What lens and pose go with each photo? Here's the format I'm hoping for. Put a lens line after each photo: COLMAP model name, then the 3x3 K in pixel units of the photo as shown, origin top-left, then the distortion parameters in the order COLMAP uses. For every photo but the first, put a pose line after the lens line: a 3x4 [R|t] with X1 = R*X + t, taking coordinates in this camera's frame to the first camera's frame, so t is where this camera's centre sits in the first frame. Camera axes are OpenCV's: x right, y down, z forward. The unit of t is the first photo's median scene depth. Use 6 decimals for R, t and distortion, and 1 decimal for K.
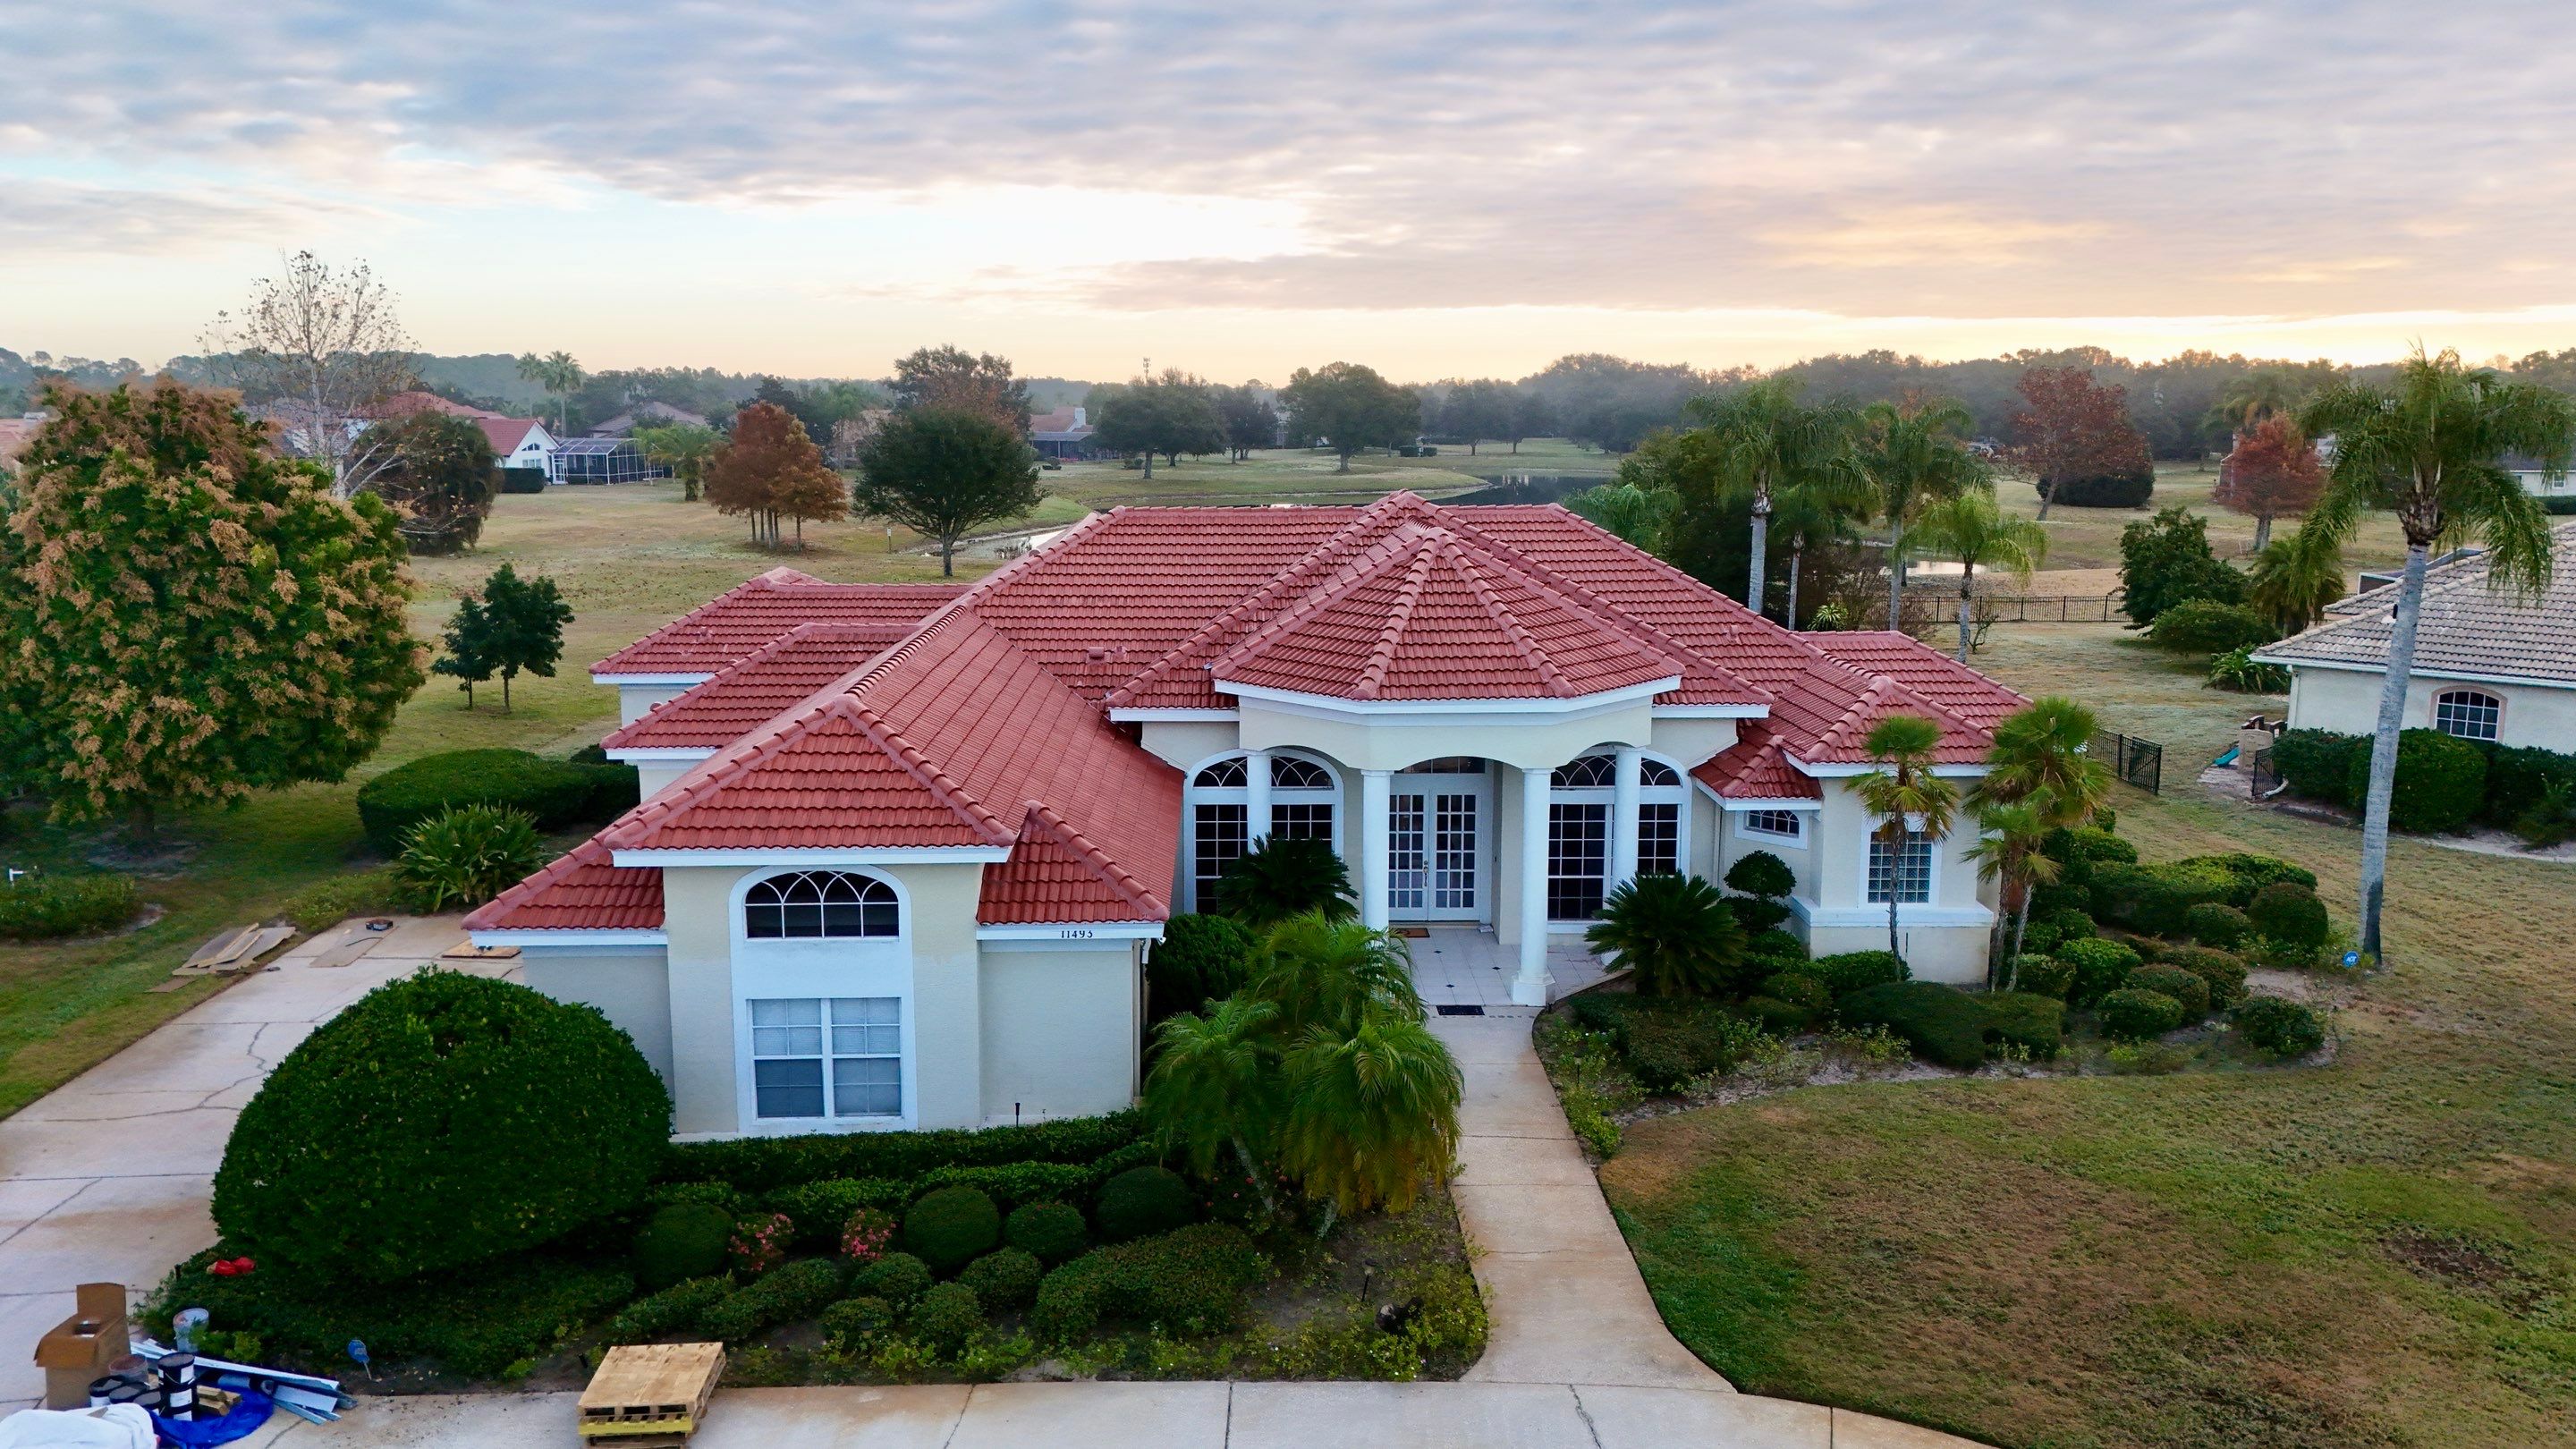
lens RADIAL K [[1891.2, 0, 1275.7], [0, 1891.2, 713.0], [0, 0, 1]] dist [0.091784, -0.094996]
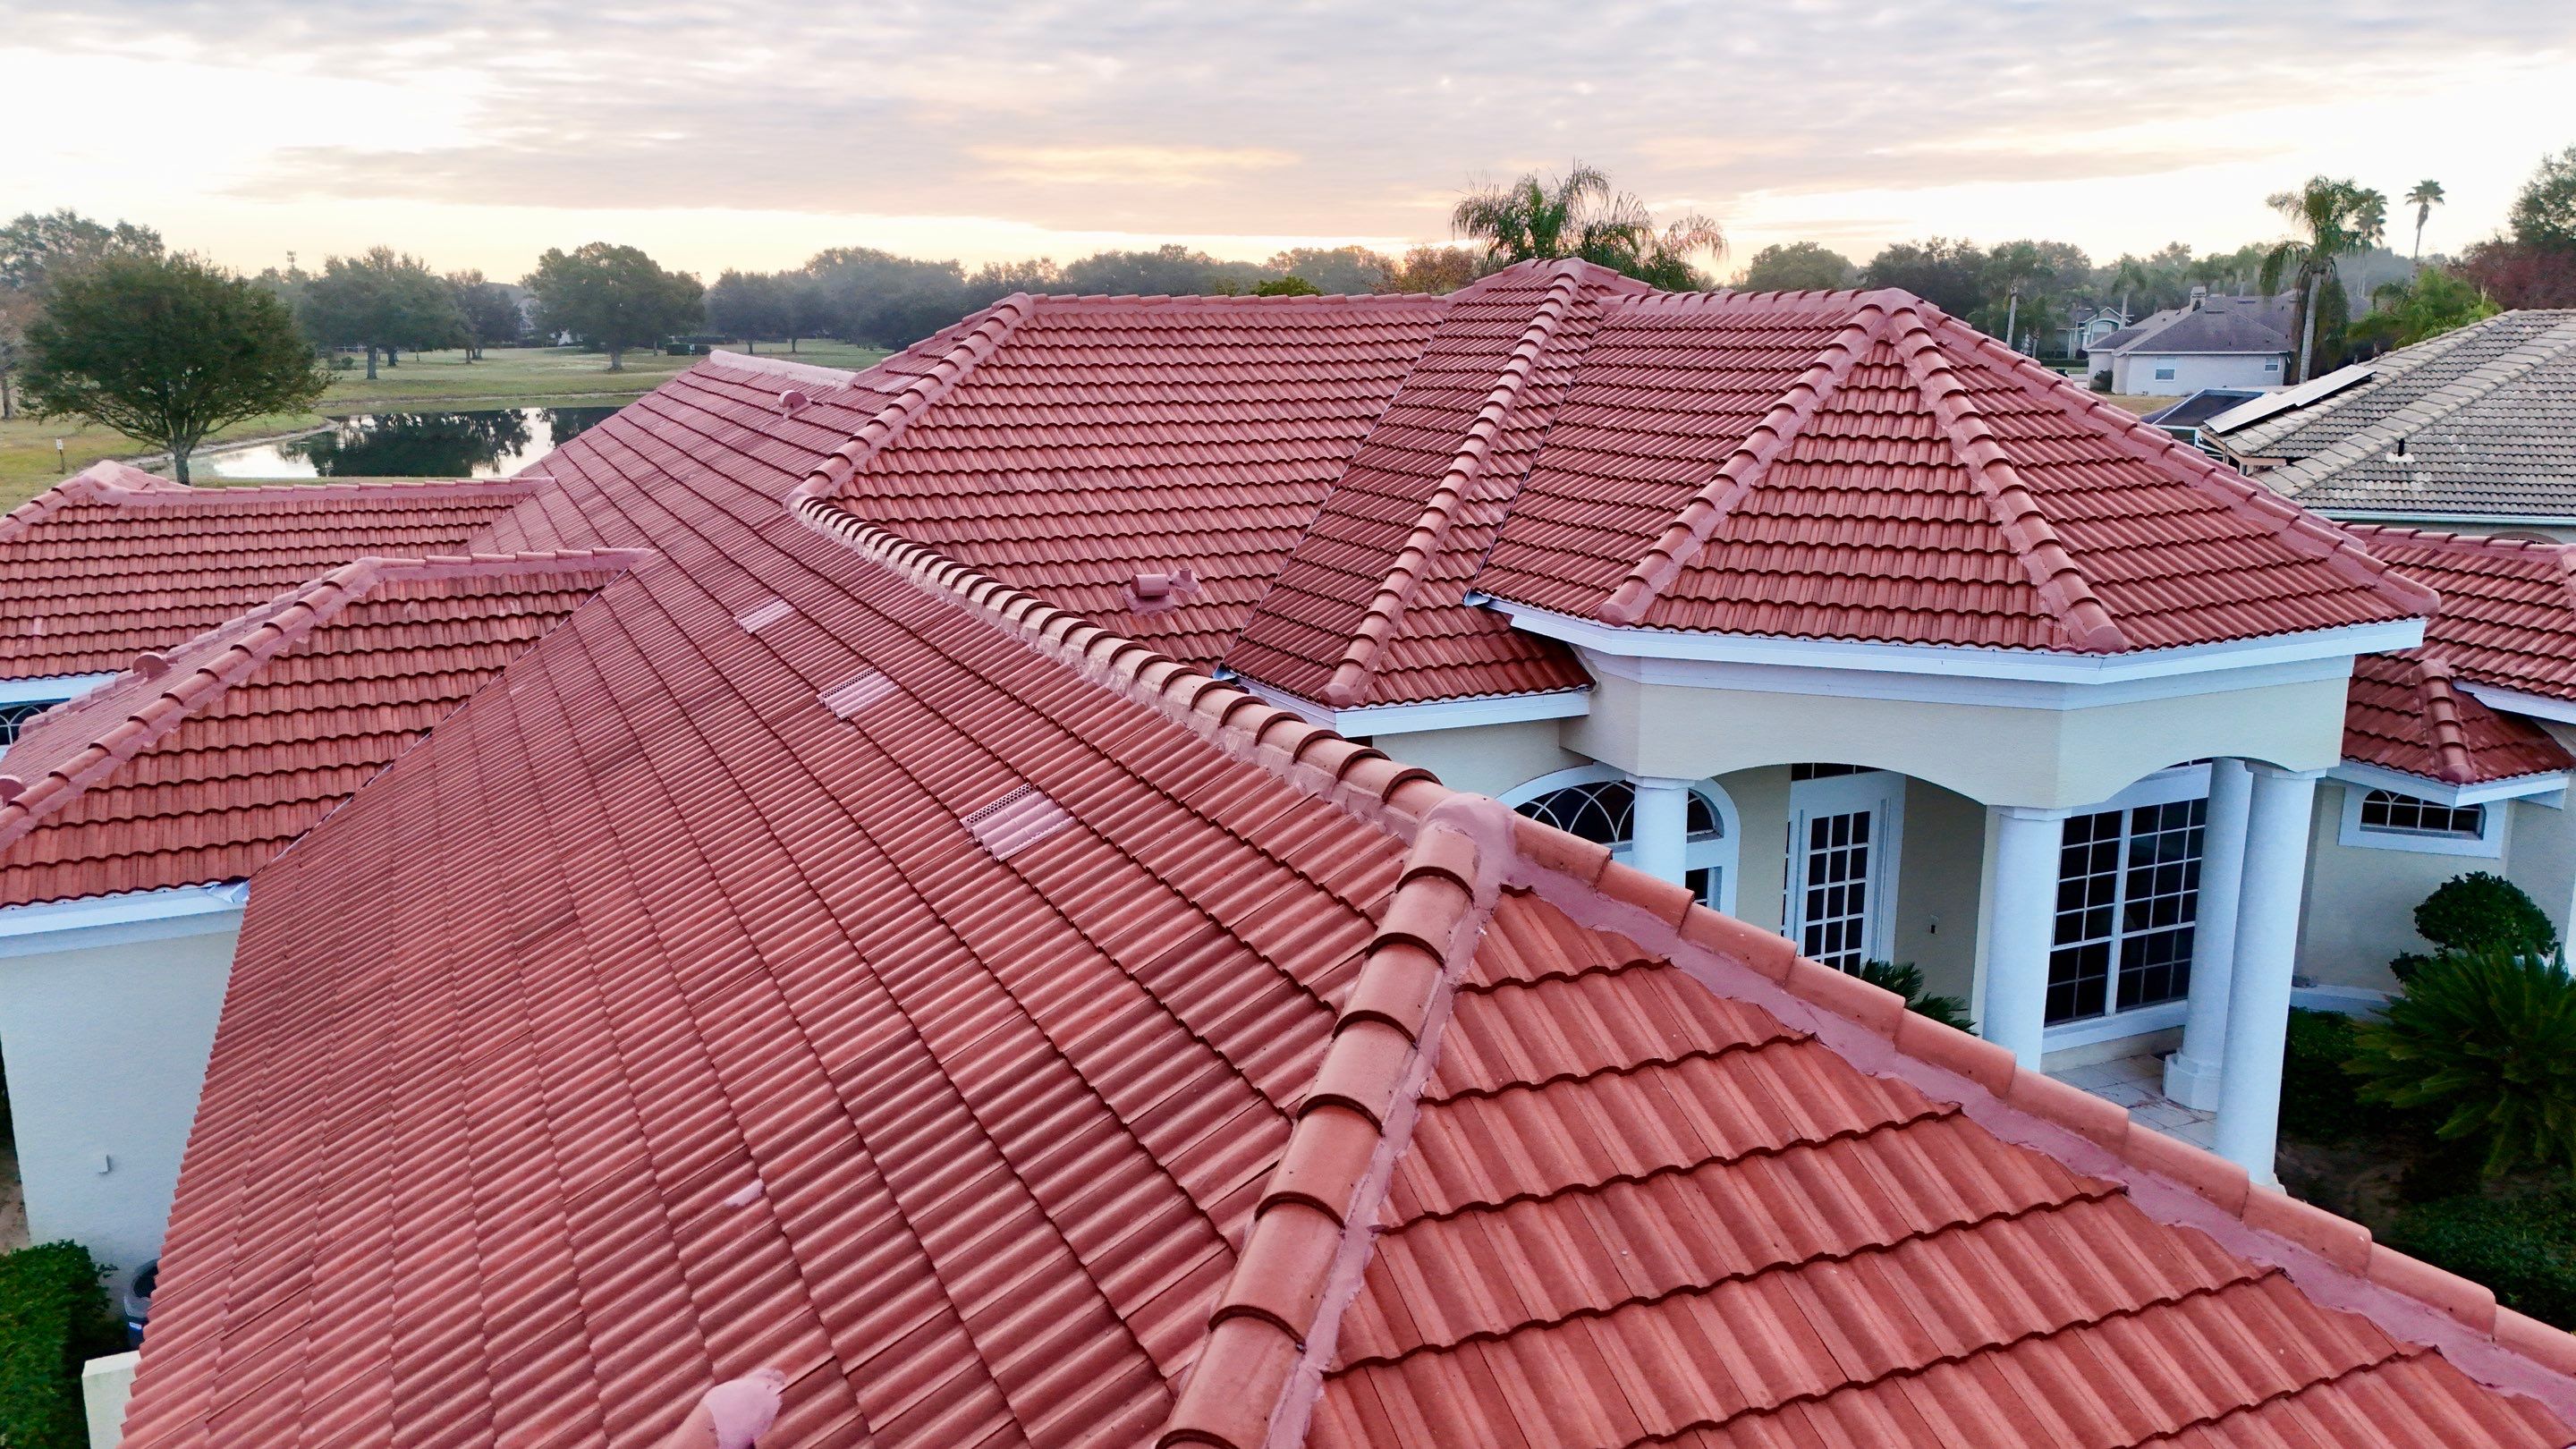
lens RADIAL K [[1891.2, 0, 1275.7], [0, 1891.2, 713.0], [0, 0, 1]] dist [0.091784, -0.094996]
pose [[0.920801, -0.083843, 0.380915, -0.263639], [0.066300, 0.996056, 0.058972, -0.028297], [-0.384357, -0.029047, 0.922727, 0.601664]]
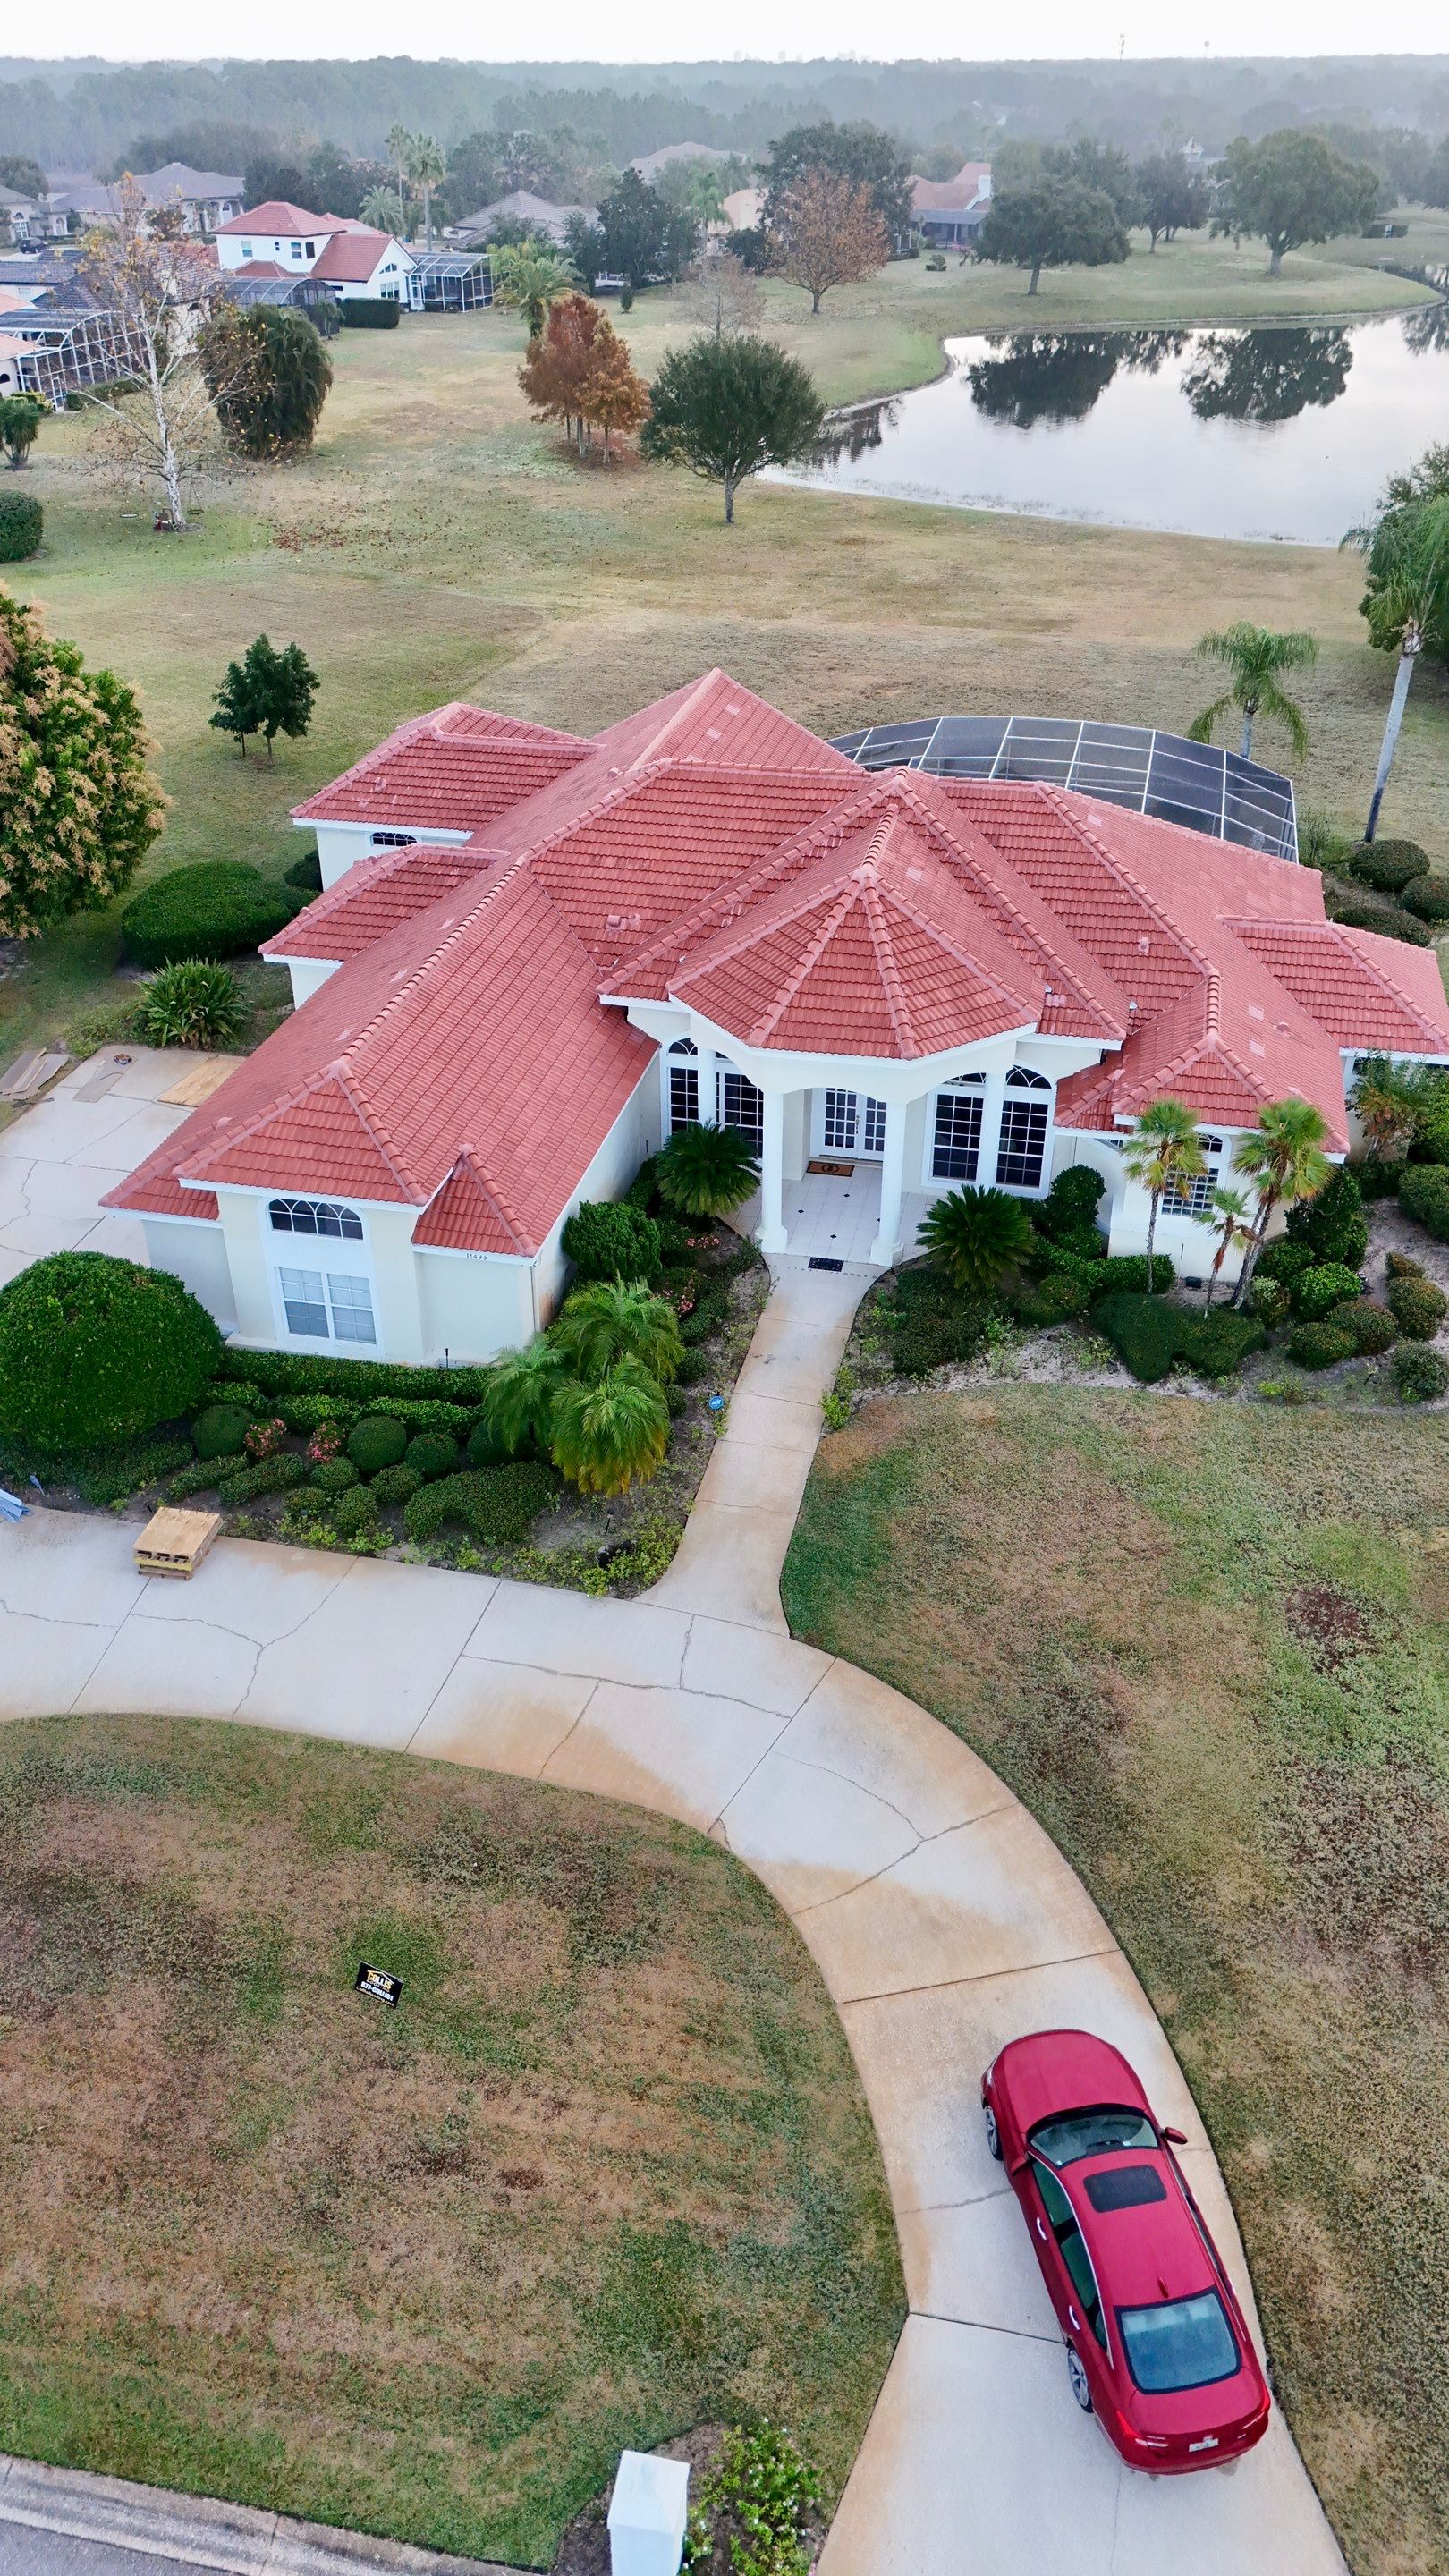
lens RADIAL K [[1891.2, 0, 724.5], [0, 1891.2, 1288.0], [0, 0, 1]] dist [0.091784, -0.094996]
pose [[0.969771, 0.131919, -0.205283, 0.284946], [-0.041082, 0.917527, 0.395545, -0.331446], [0.240533, -0.375155, 0.895211, -0.209980]]
